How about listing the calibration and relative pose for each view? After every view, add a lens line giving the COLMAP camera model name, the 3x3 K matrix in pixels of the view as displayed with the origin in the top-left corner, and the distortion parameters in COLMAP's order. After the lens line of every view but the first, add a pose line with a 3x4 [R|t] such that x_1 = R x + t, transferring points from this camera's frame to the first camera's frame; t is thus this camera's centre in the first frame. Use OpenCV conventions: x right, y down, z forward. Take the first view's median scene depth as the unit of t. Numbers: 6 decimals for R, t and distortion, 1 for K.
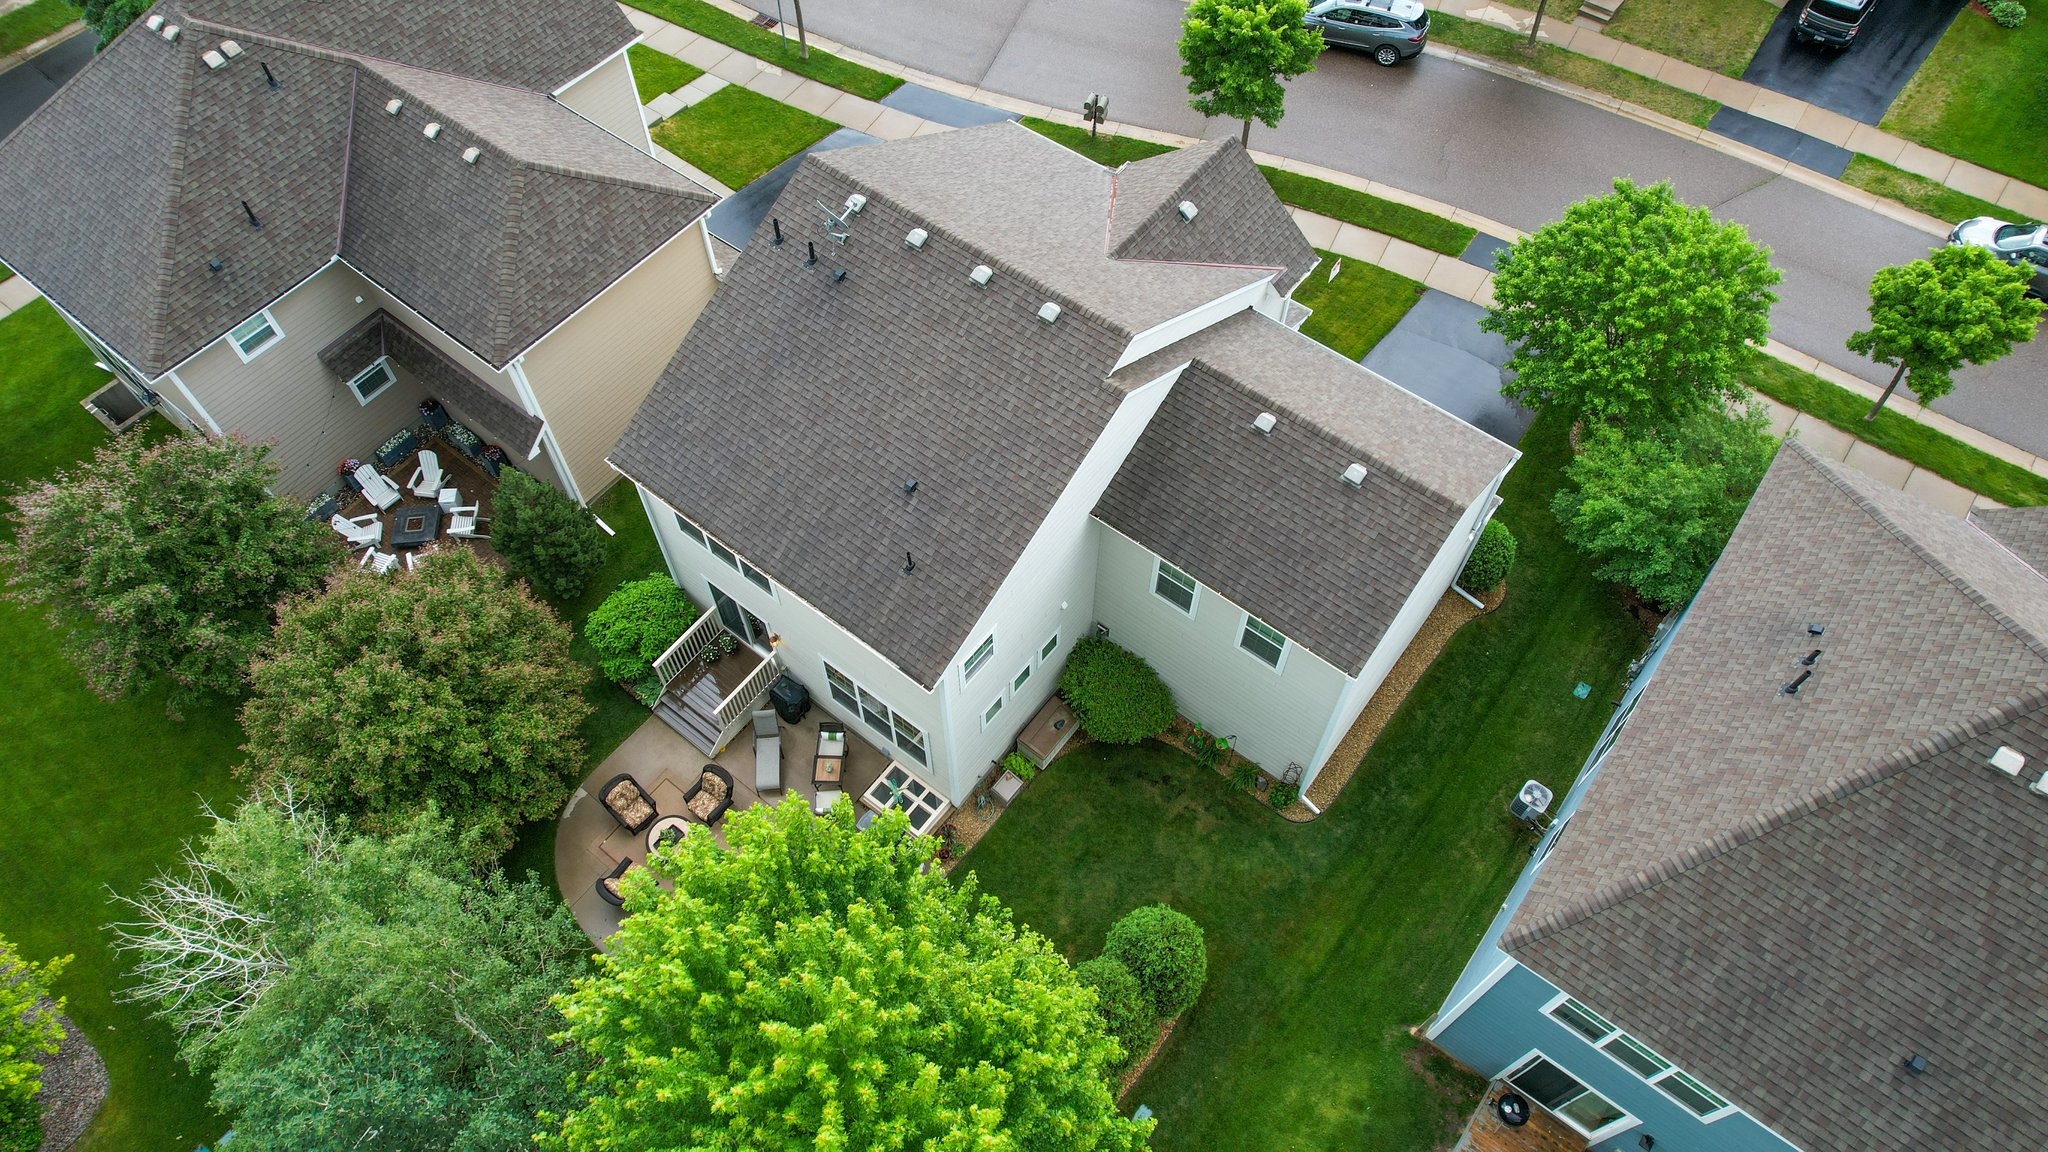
lens RADIAL K [[1312.7, 0, 1016.5], [0, 1312.7, 575.9], [0, 0, 1]] dist [-0.086581, 0.085825]
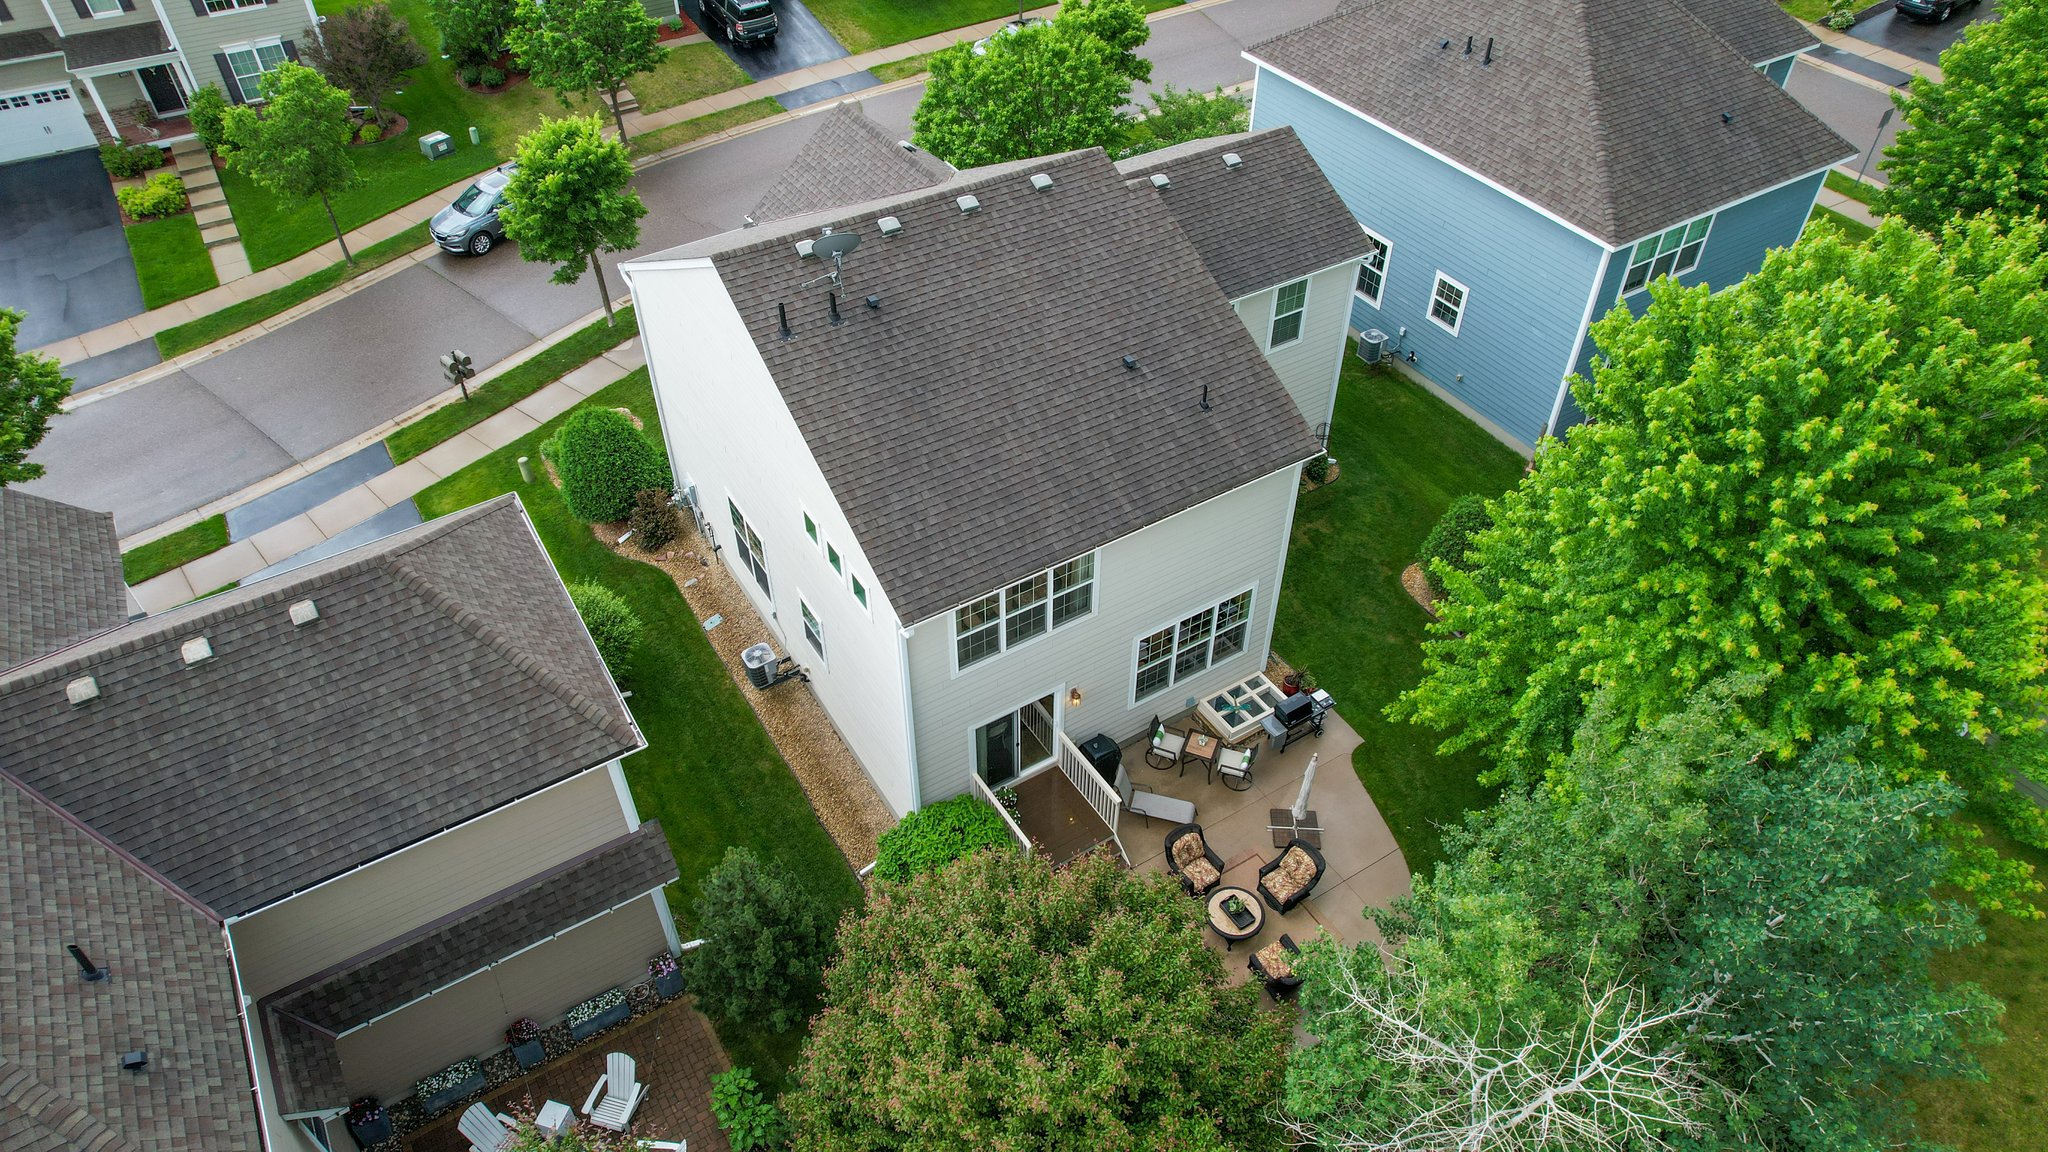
lens RADIAL K [[1312.7, 0, 1016.5], [0, 1312.7, 575.9], [0, 0, 1]] dist [-0.086581, 0.085825]
pose [[0.350289, -0.640142, 0.683752, -0.718563], [0.790585, 0.593531, 0.150655, -0.154578], [-0.502268, 0.487791, 0.713993, 0.359888]]
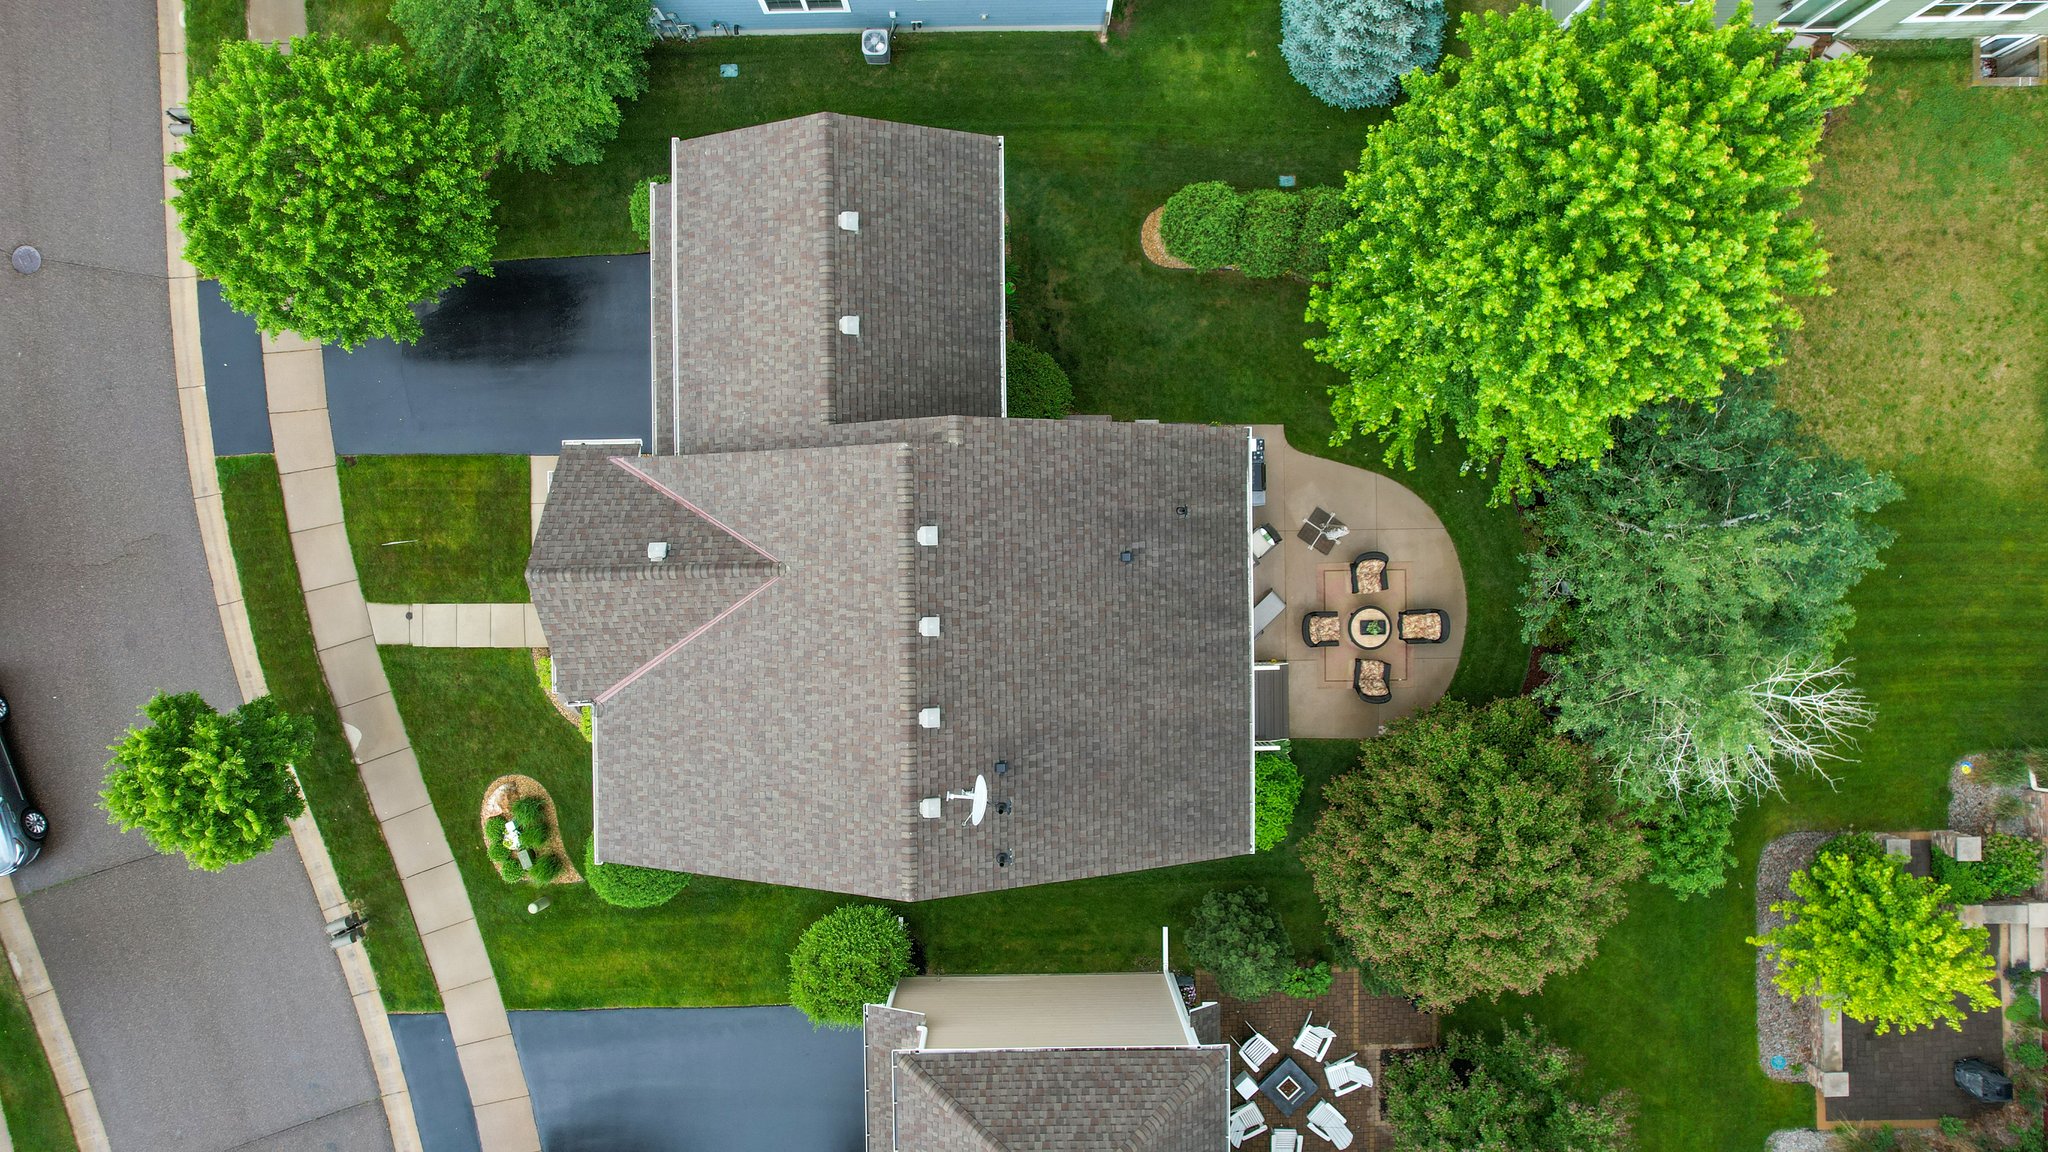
lens RADIAL K [[1312.7, 0, 1016.5], [0, 1312.7, 575.9], [0, 0, 1]] dist [-0.086581, 0.085825]
pose [[-0.624700, -0.780776, -0.011834, -0.021831], [0.655189, -0.532342, 0.536041, -0.567742], [-0.424828, 0.327112, 0.844109, 0.145138]]
